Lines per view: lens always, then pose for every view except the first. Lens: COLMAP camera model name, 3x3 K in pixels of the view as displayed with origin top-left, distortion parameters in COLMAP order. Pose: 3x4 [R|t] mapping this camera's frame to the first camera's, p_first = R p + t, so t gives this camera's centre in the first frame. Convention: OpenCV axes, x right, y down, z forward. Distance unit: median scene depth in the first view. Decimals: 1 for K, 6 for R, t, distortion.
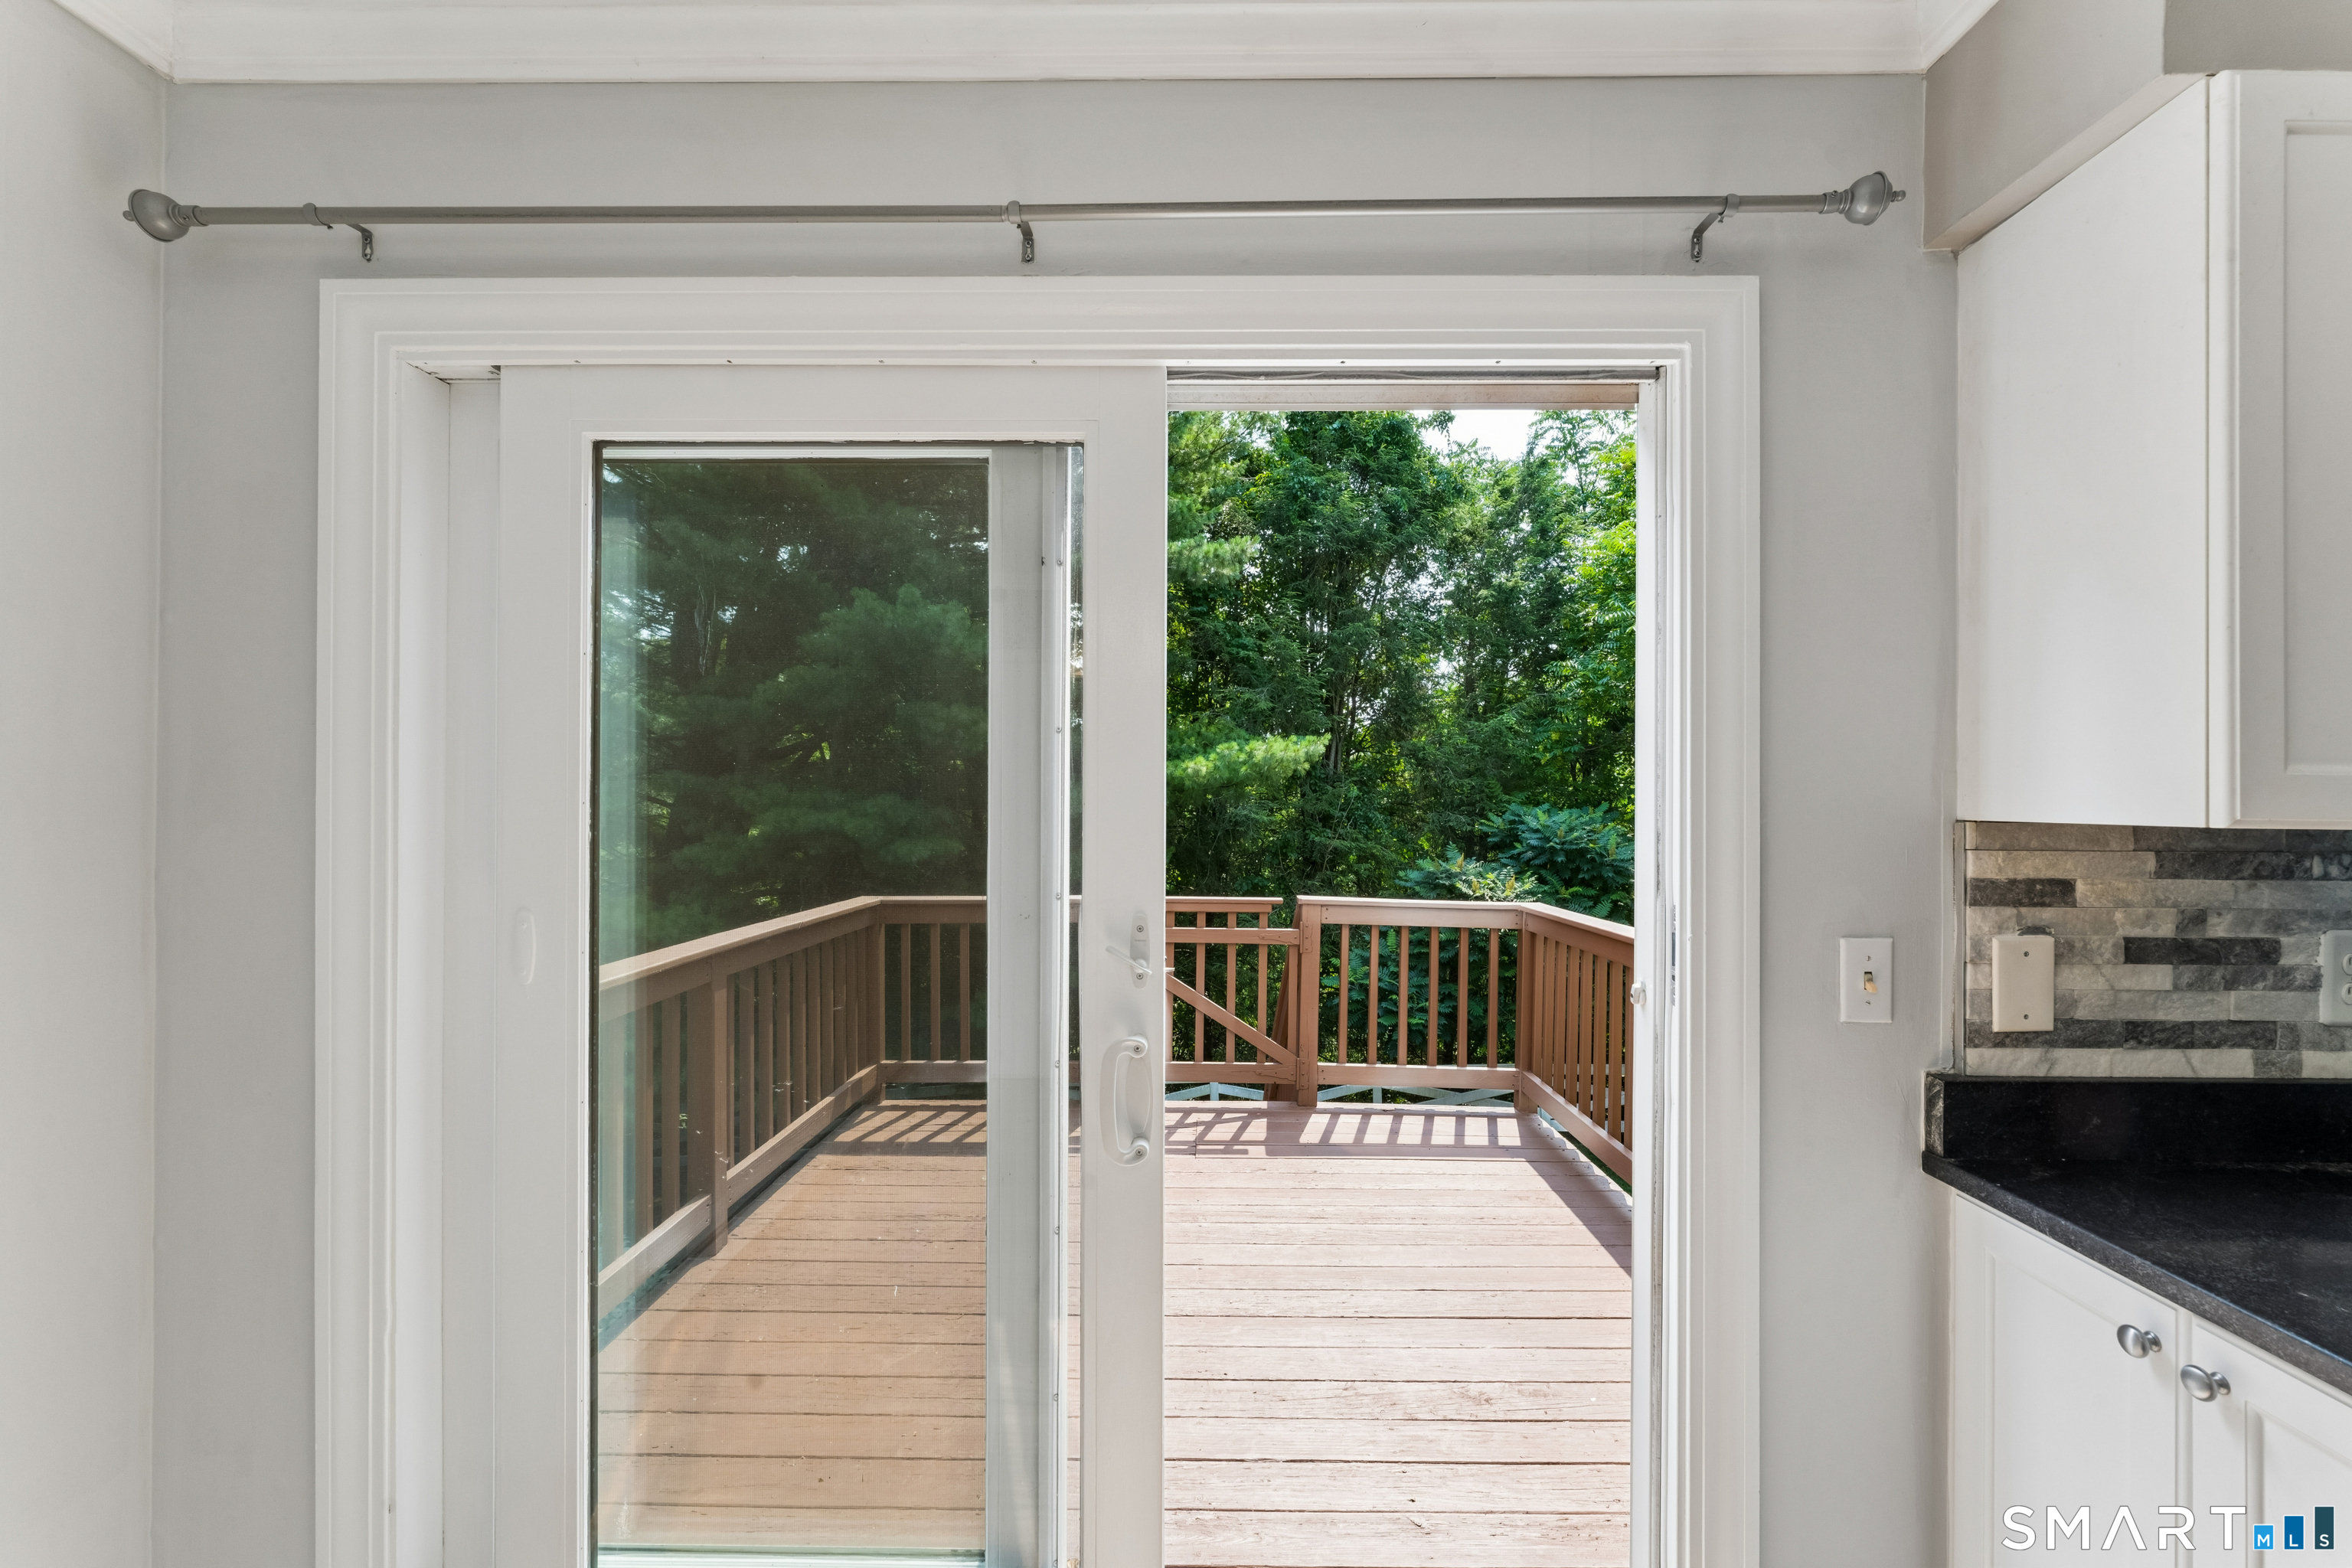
lens RADIAL K [[957.7, 0, 1194.6], [0, 957.7, 794.4], [0, 0, 1]] dist [-0.001467, -0.000382]
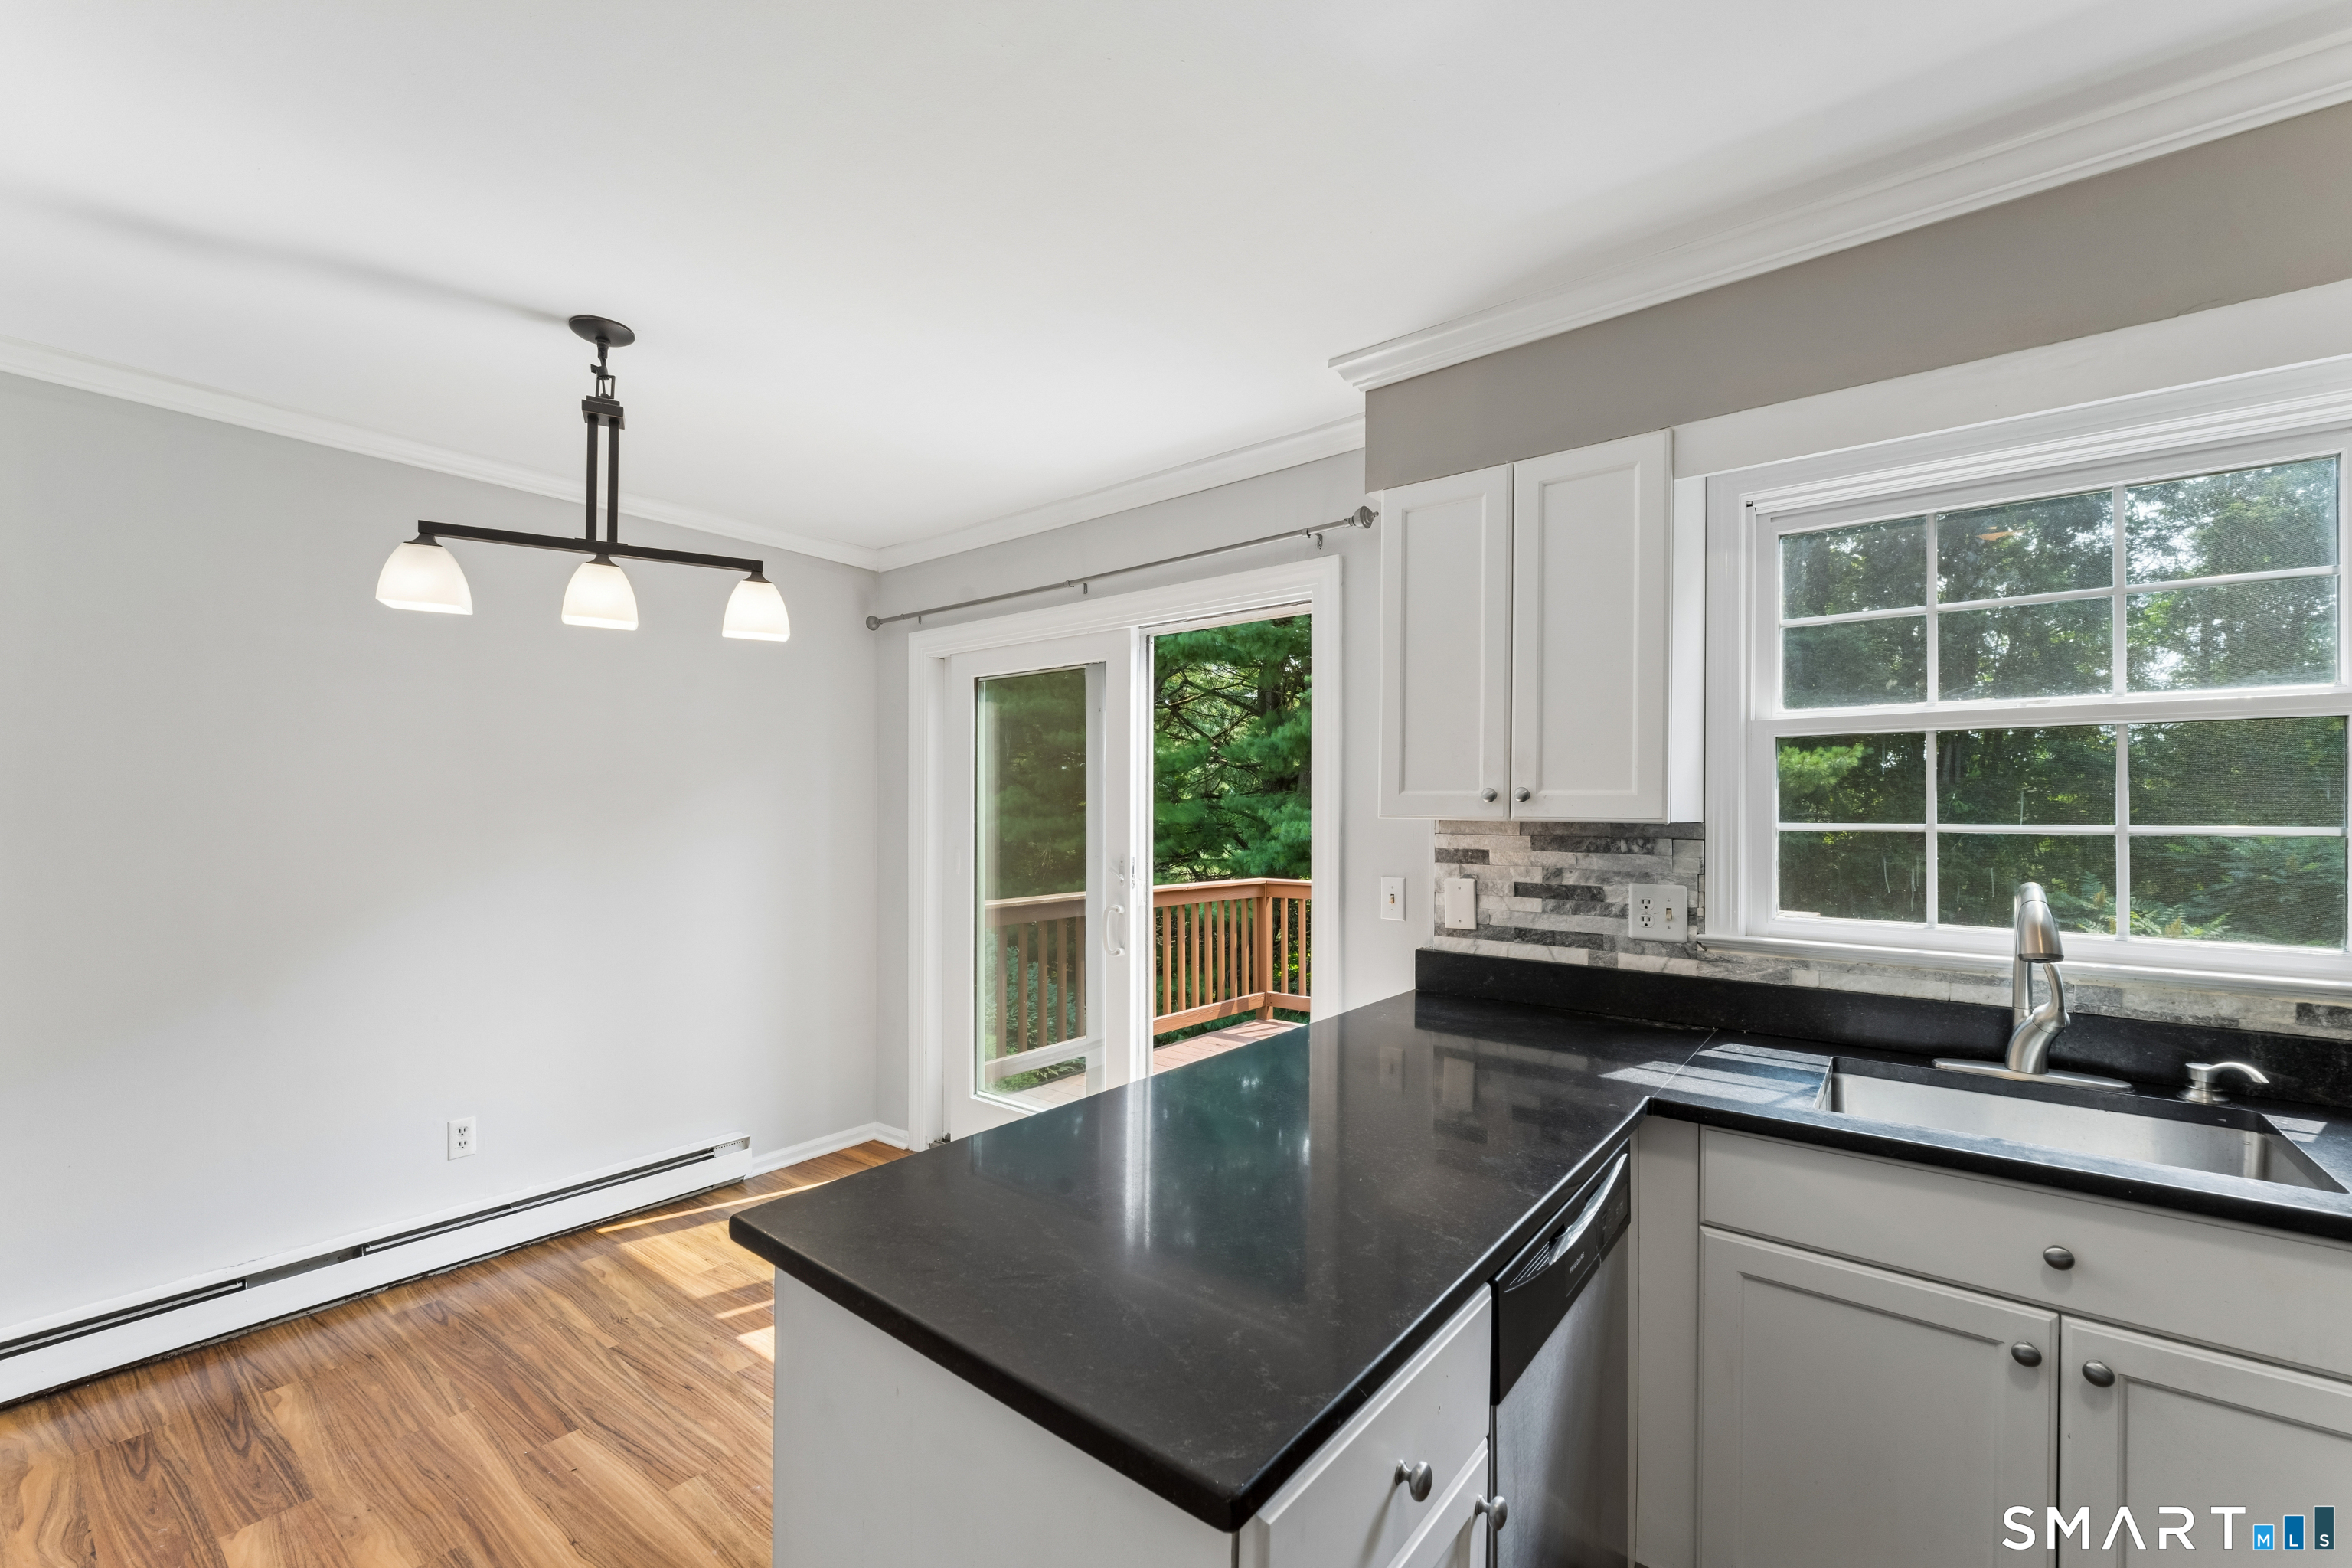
lens RADIAL K [[955.3, 0, 1167.0], [0, 955.3, 810.6], [0, 0, 1]] dist [-0.009504, 0.000094]
pose [[0.788353, -0.000426, -0.615223, 0.463838], [-0.000193, 1.000000, -0.000939, 0.004000], [0.615223, 0.000859, 0.788352, -0.253861]]
